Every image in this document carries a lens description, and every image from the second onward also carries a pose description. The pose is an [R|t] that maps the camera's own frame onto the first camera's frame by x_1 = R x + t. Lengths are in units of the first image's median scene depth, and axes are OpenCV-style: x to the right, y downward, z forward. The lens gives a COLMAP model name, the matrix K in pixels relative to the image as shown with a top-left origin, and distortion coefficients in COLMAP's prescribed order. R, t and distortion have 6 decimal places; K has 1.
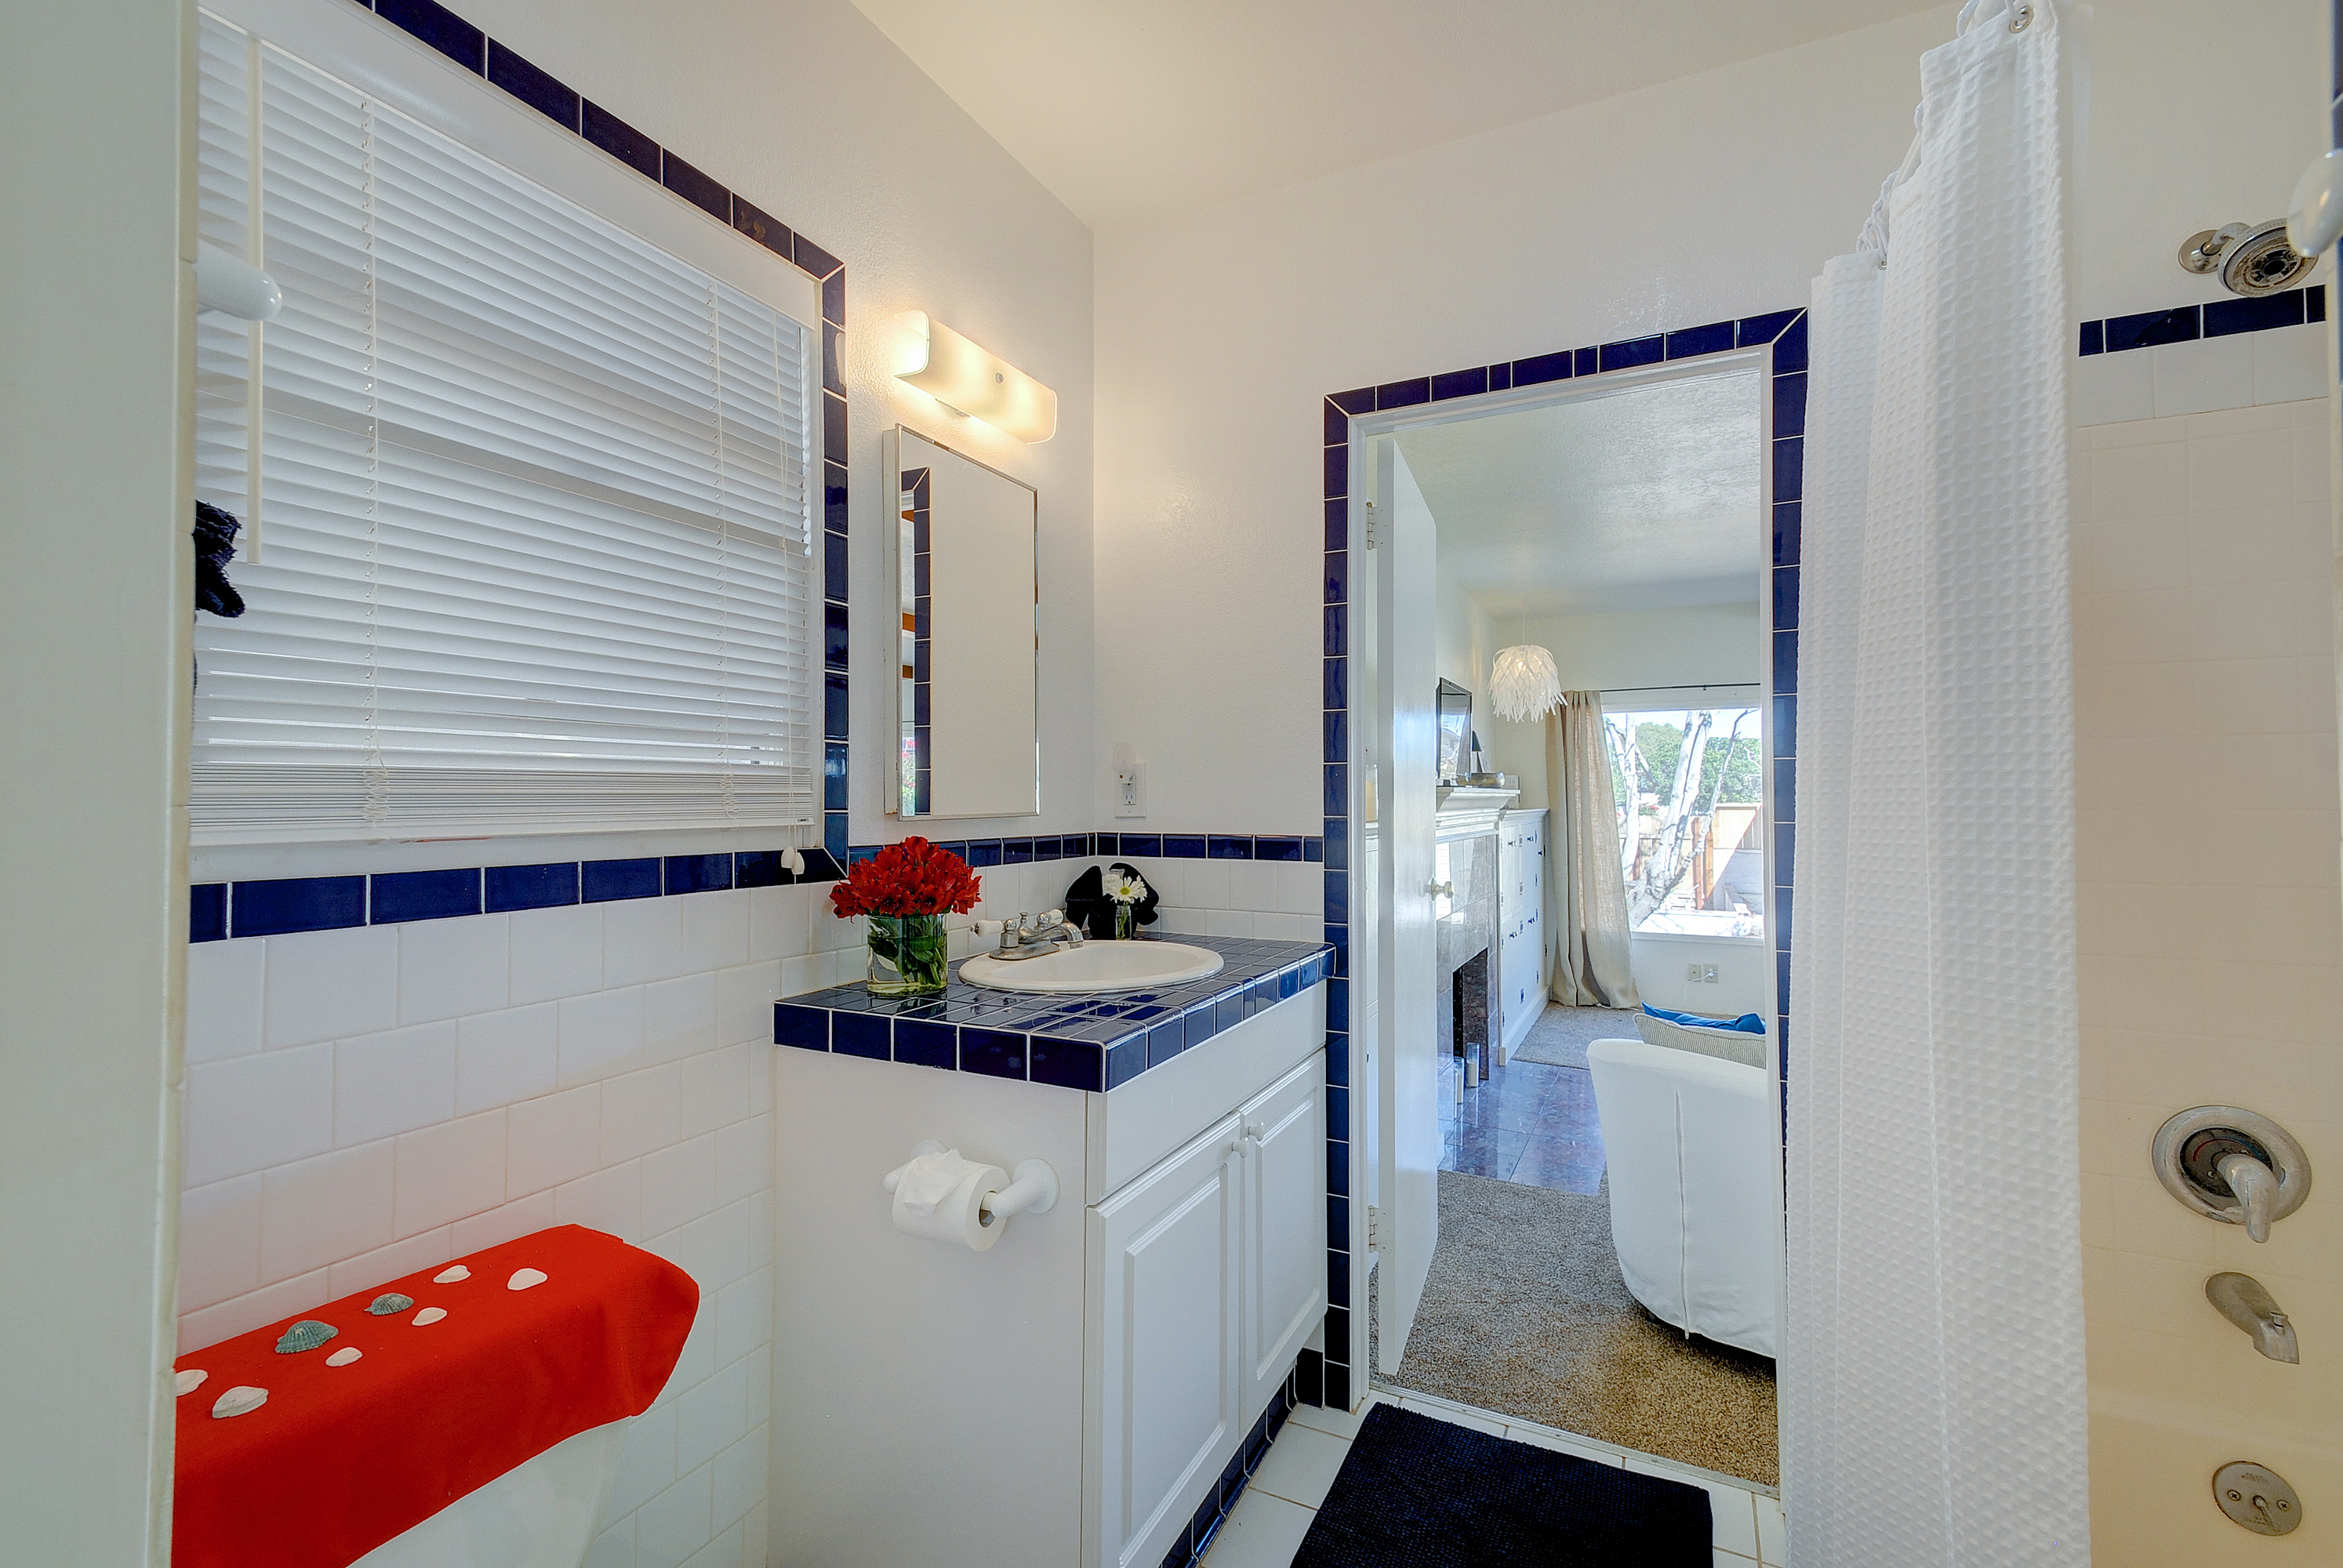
lens RADIAL K [[1038.1, 0, 1171.5], [0, 1038.1, 784.0], [0, 0, 1]] dist [-0.000776, -0.000111]
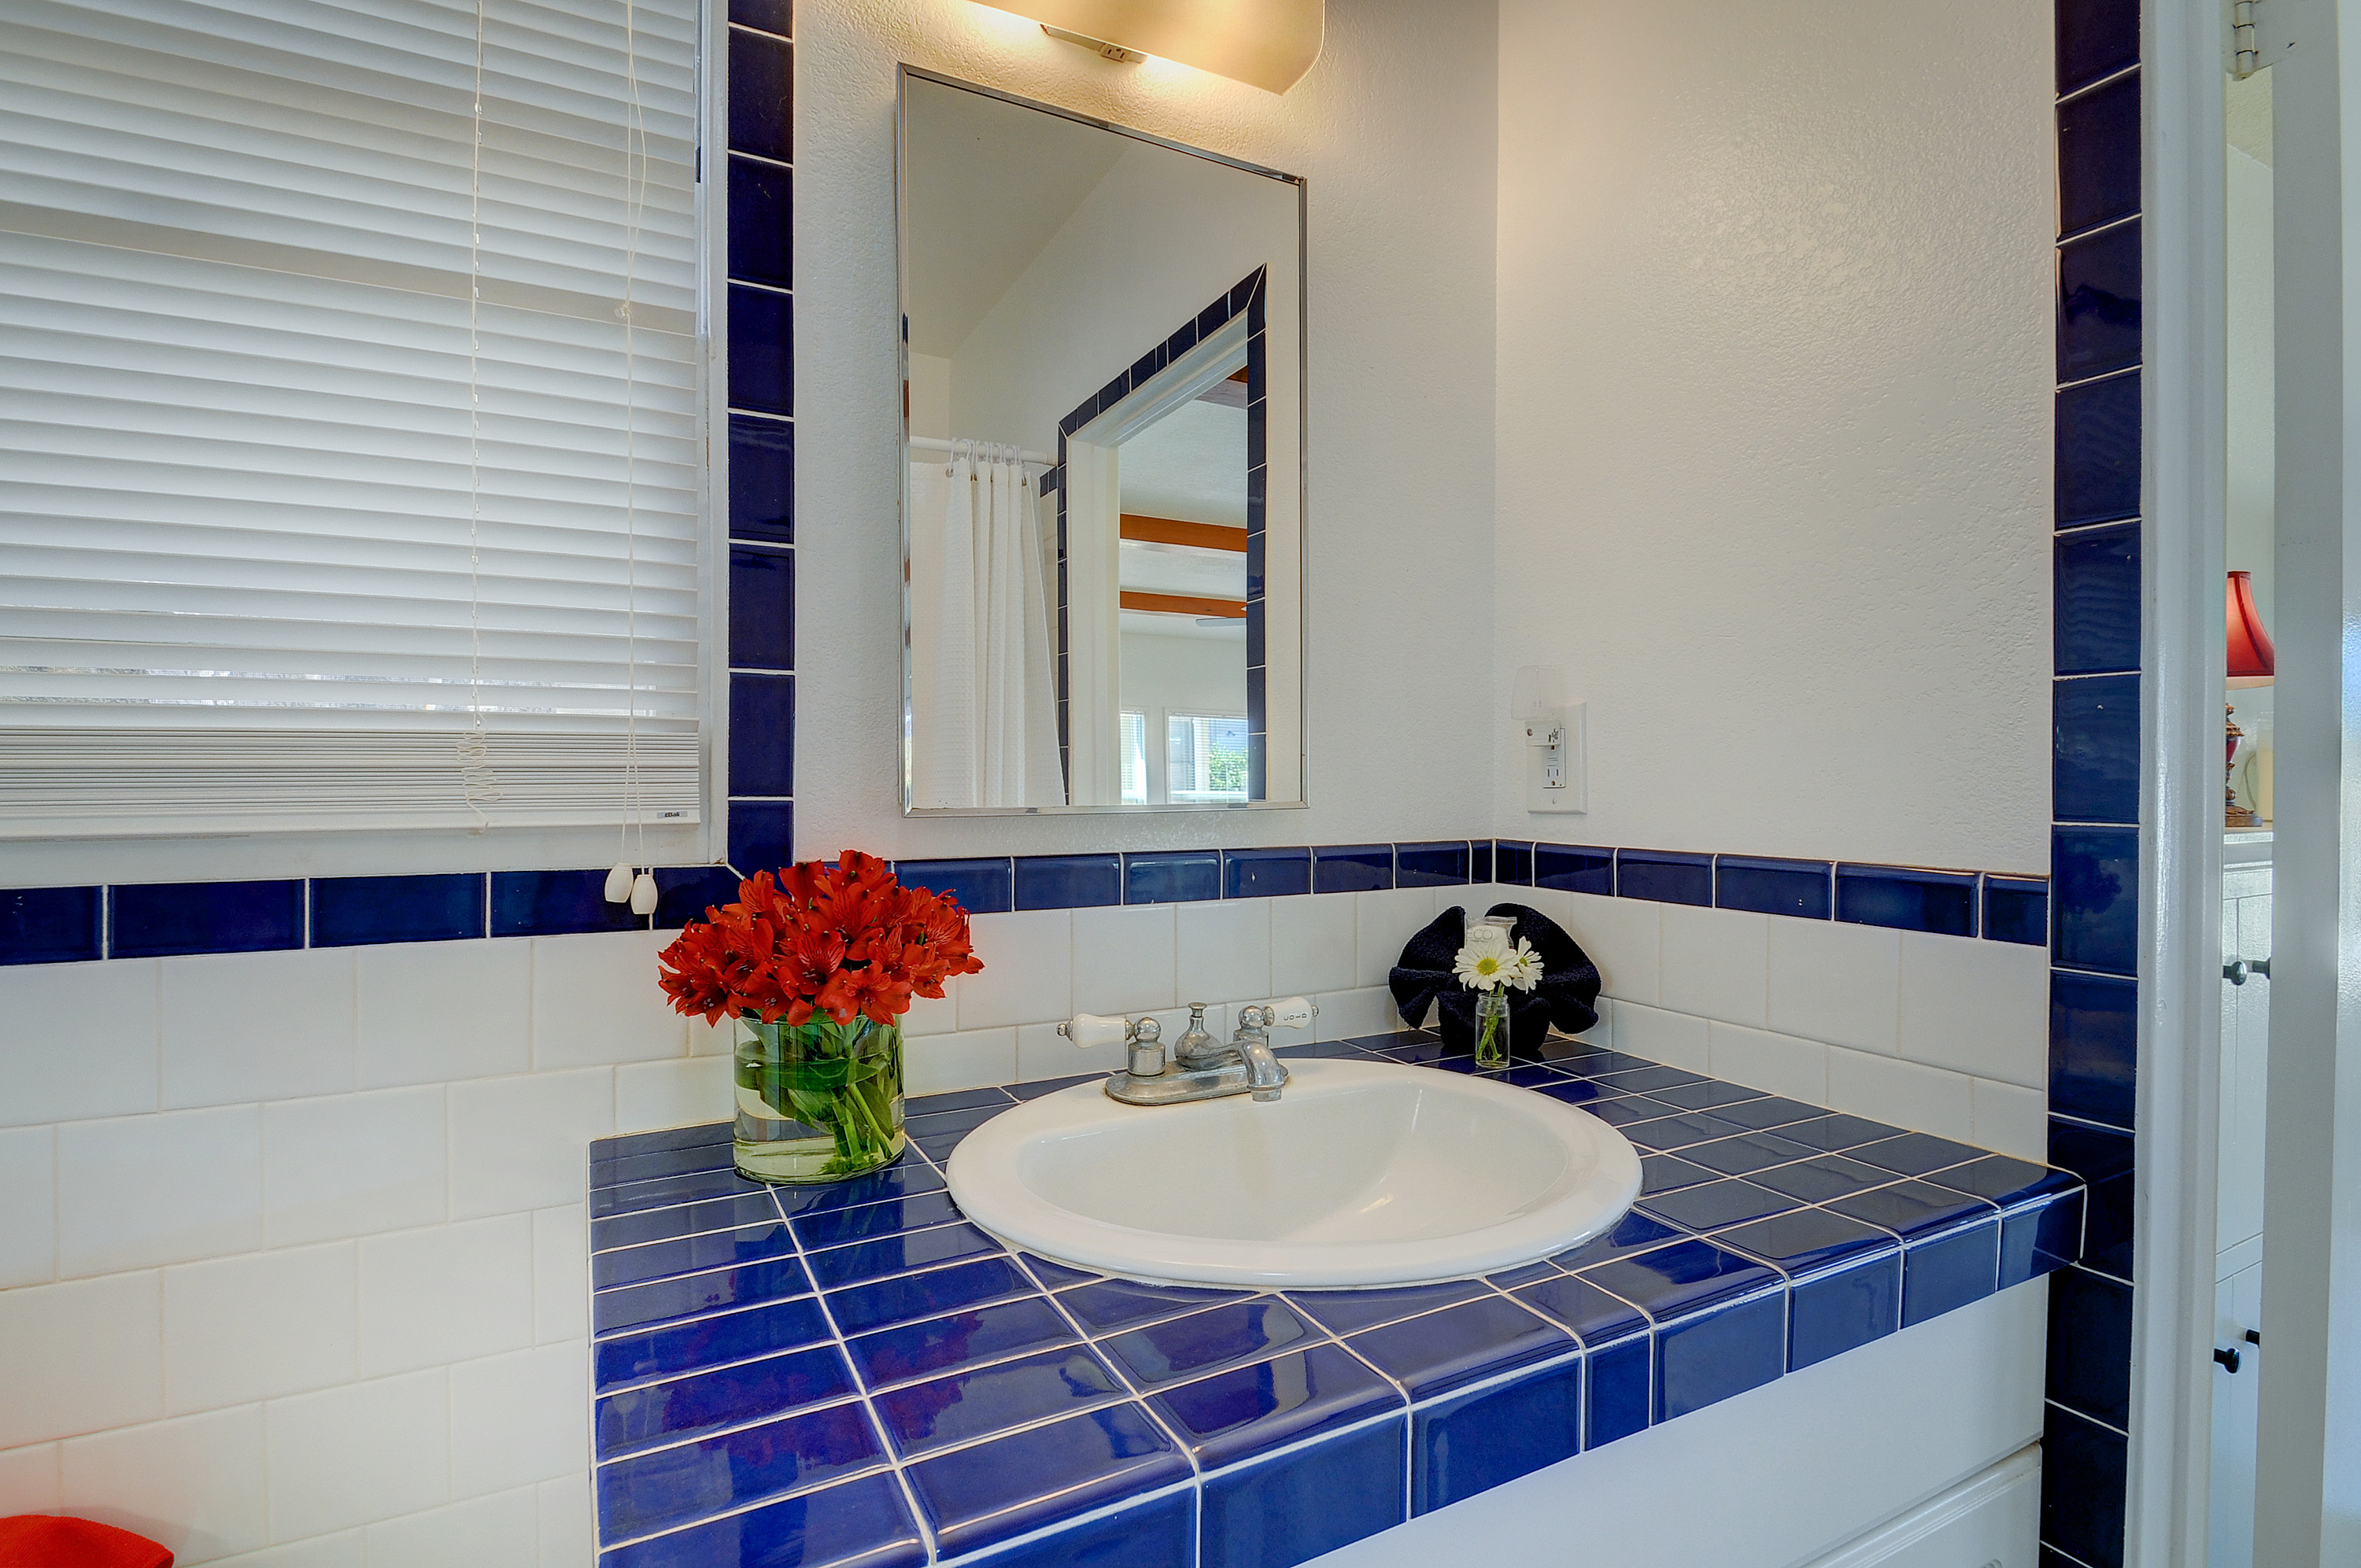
lens RADIAL K [[1032.3, 0, 1161.9], [0, 1032.3, 789.5], [0, 0, 1]] dist [0.029618, -0.017210]
pose [[0.777144, -0.003497, -0.629314, 0.179004], [0.014262, 0.999826, 0.012056, 0.017450], [0.629162, -0.018344, 0.777058, 0.687606]]
